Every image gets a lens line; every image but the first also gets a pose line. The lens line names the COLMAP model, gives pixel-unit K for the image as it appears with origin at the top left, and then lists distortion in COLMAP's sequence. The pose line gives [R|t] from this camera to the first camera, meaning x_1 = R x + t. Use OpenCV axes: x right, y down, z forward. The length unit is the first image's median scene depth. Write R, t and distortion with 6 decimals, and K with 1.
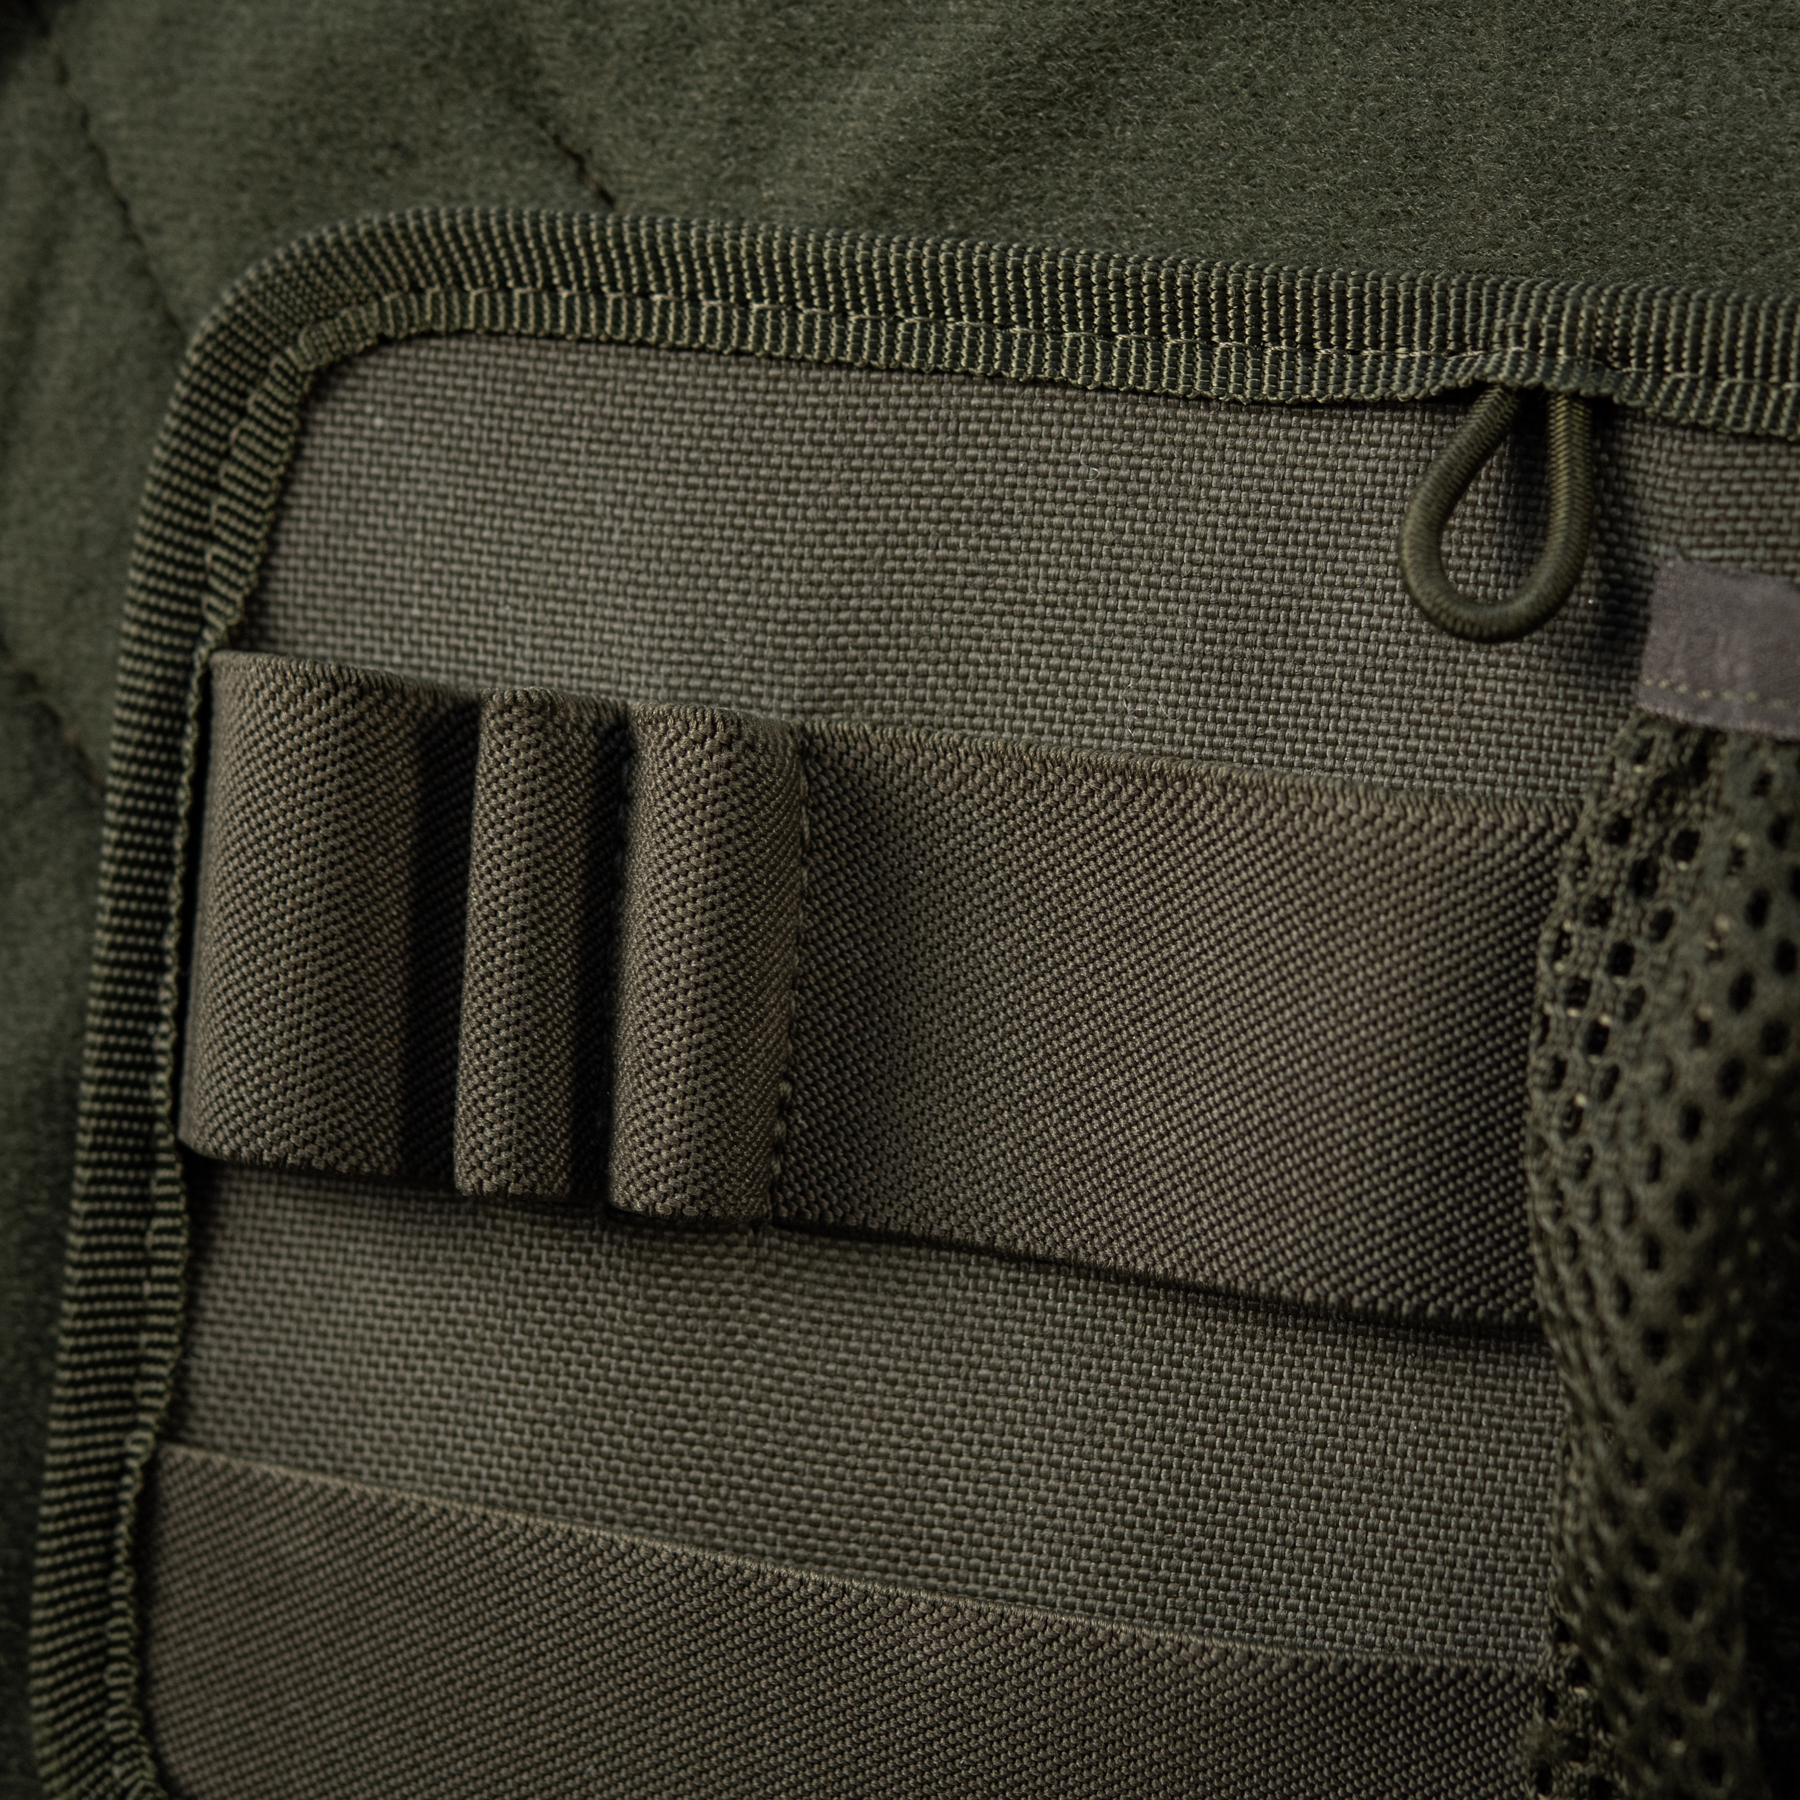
lens RADIAL K [[6289.9, 0, 900.0], [0, 6289.9, 900.0], [0, 0, 1]] dist [-0.075079, 0.539834]
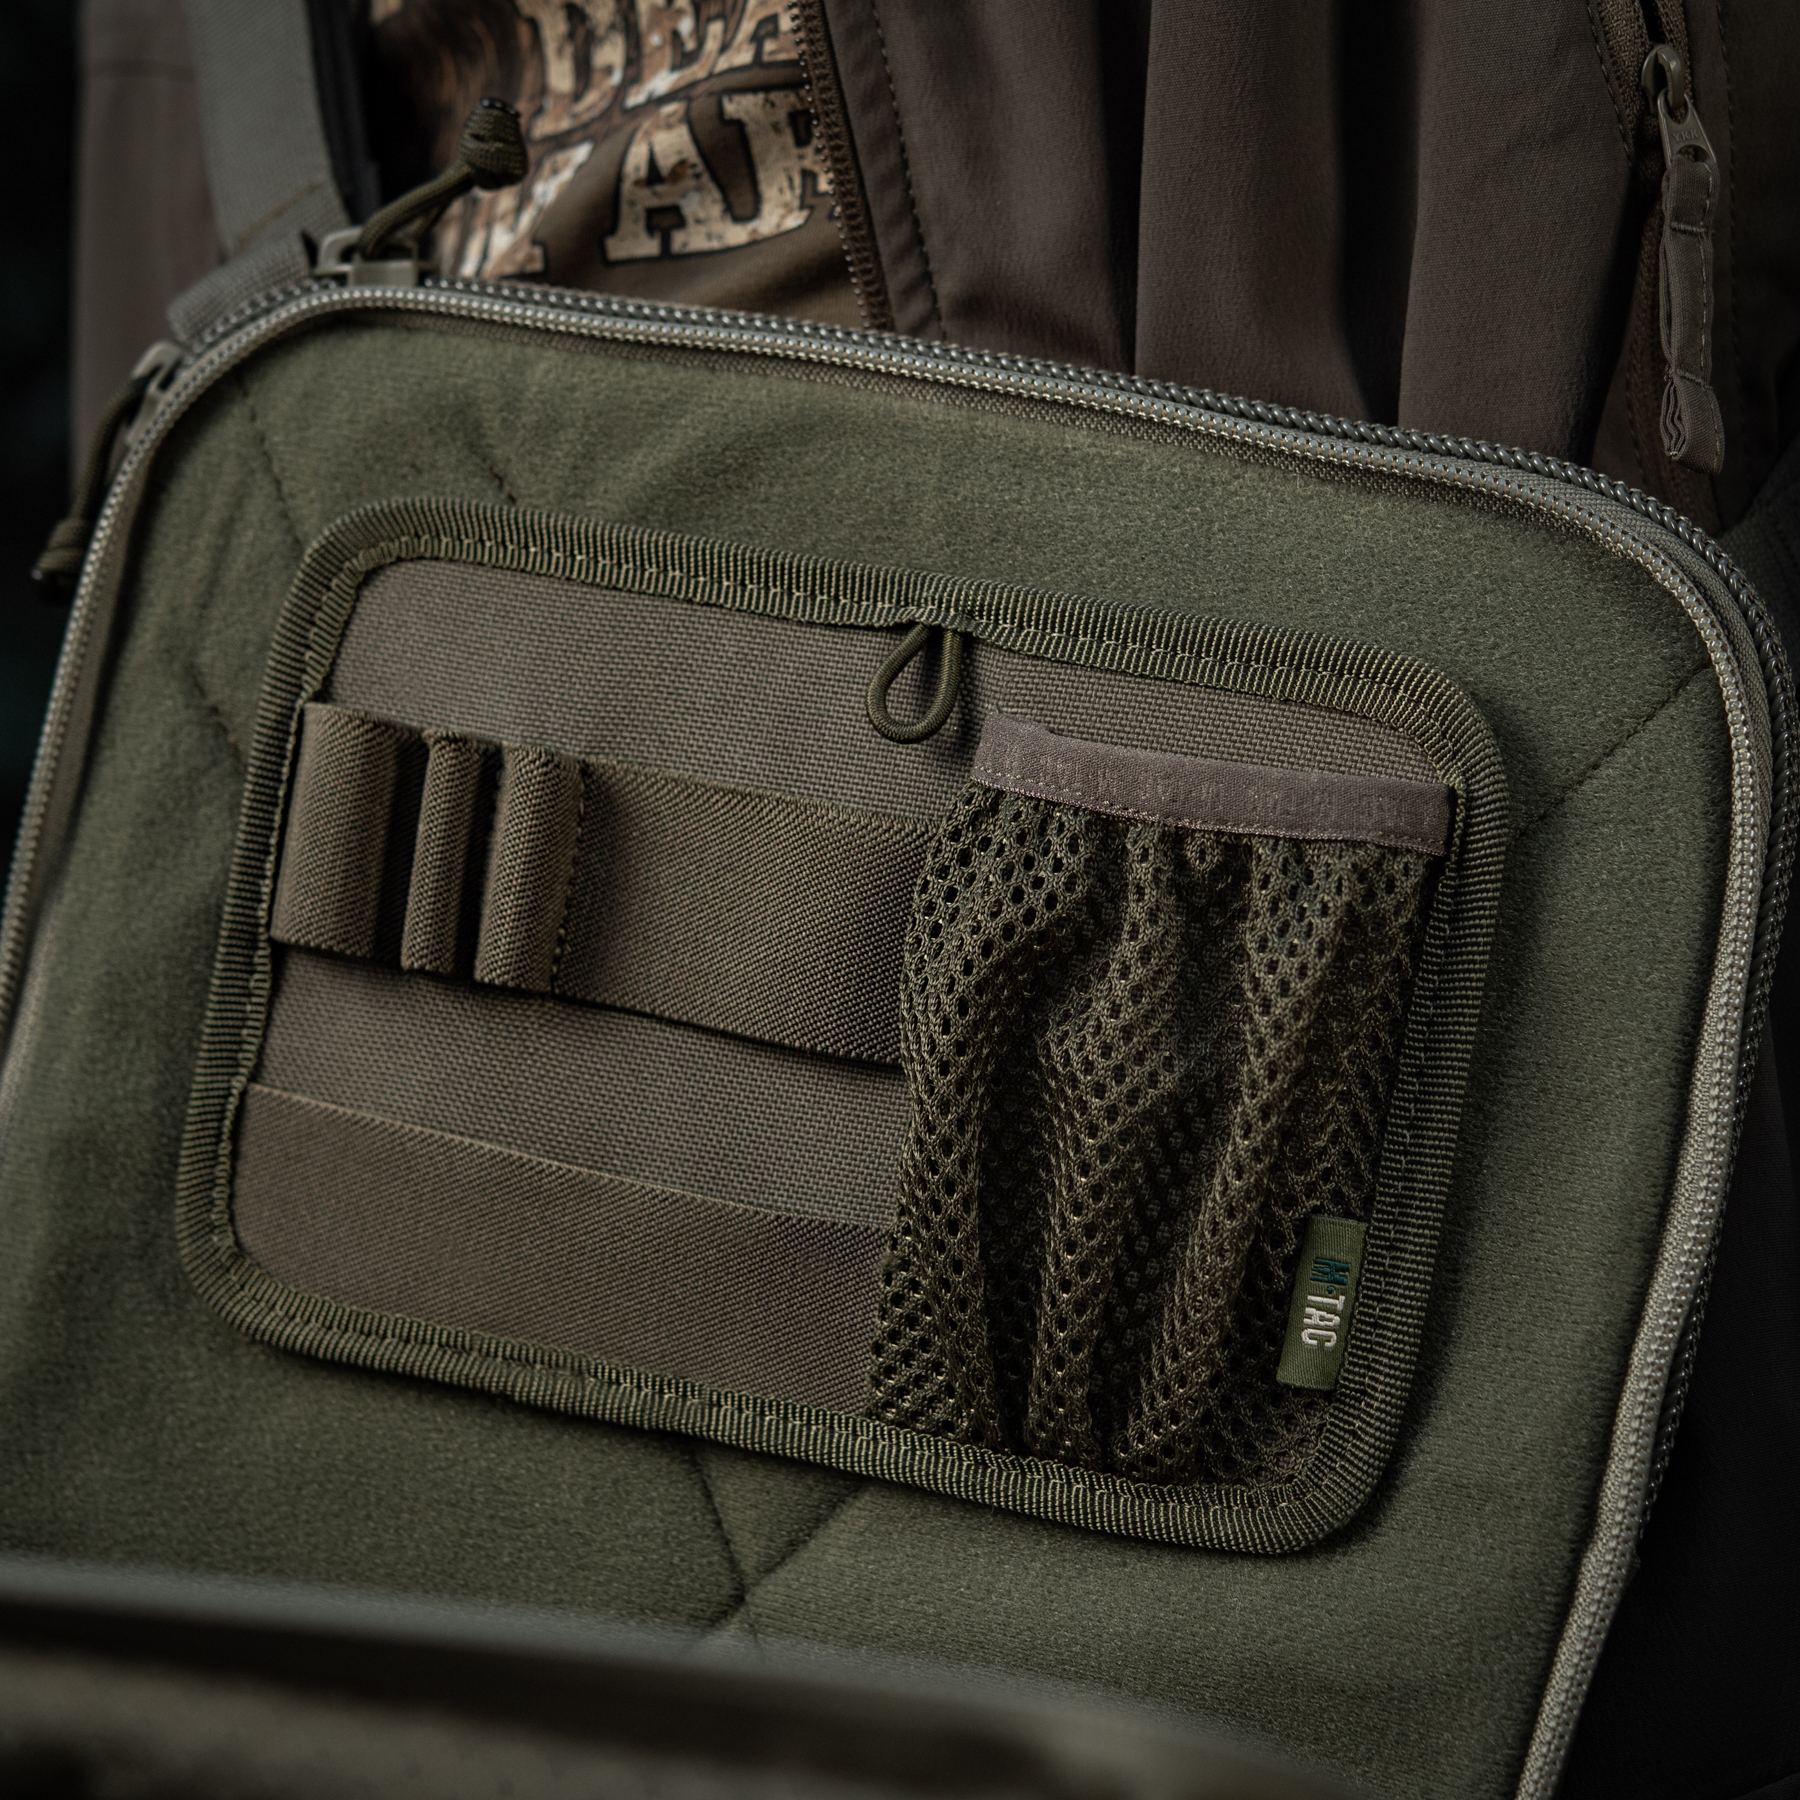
lens RADIAL K [[4614.1, 0, 792.1], [0, 4614.1, 929.7], [0, 0, 1]] dist [-0.084739, -0.501530]
pose [[0.996787, 0.079898, 0.005629, 0.049160], [-0.079836, 0.996752, -0.010524, 0.039252], [-0.006452, 0.010040, 0.999929, -0.531328]]
